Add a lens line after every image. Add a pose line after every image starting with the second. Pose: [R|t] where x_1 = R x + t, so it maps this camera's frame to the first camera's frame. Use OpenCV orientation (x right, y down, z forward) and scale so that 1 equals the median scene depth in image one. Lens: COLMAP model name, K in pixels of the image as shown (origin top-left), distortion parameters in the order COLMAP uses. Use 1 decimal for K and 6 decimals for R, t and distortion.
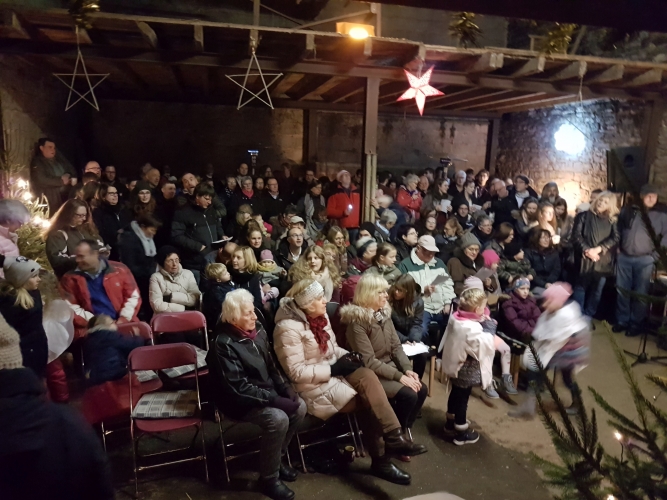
lens RADIAL K [[535.8, 0, 333.5], [0, 535.8, 264.8], [0, 0, 1]] dist [-0.009027, 0.000534]
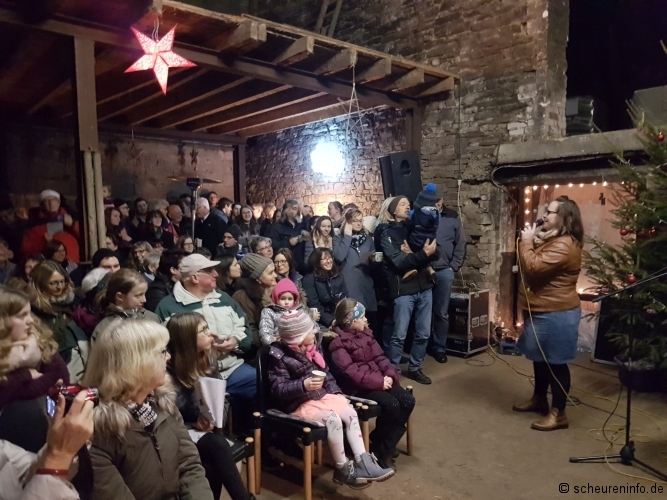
lens RADIAL K [[535.8, 0, 333.5], [0, 535.8, 264.8], [0, 0, 1]] dist [-0.009027, 0.000534]
pose [[0.881109, -0.081802, 0.465785, 0.014860], [0.129772, 0.988940, -0.071806, 0.016197], [-0.454760, 0.123715, 0.881980, 0.295934]]
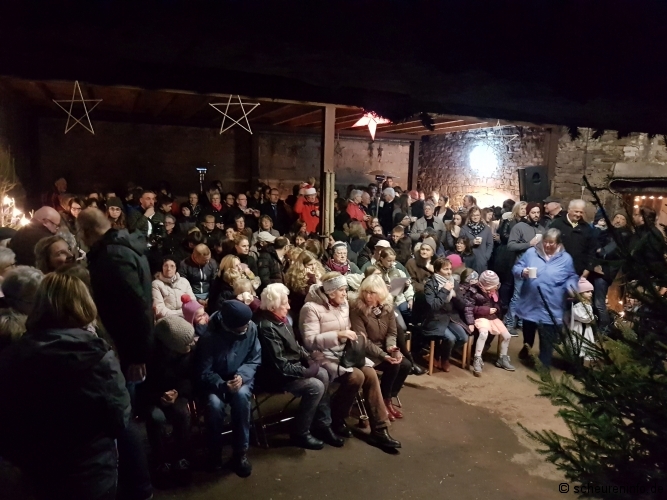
lens RADIAL K [[538.2, 0, 331.0], [0, 538.2, 255.6], [0, 0, 1]] dist [0.006977, 0.007044]
pose [[0.984880, -0.026786, 0.171156, -0.126012], [0.034568, 0.998492, -0.042650, 0.018829], [-0.169755, 0.047921, 0.984320, -0.120895]]
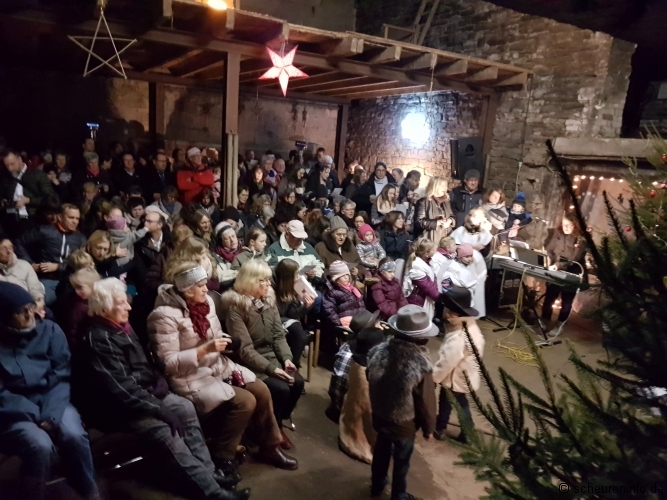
lens RADIAL K [[536.4, 0, 316.0], [0, 536.4, 266.1], [0, 0, 1]] dist [-0.002742, -0.002664]
pose [[0.965776, -0.019679, 0.258630, -0.037909], [0.010468, 0.999263, 0.036943, -0.003848], [-0.259166, -0.032971, 0.965270, 0.026135]]
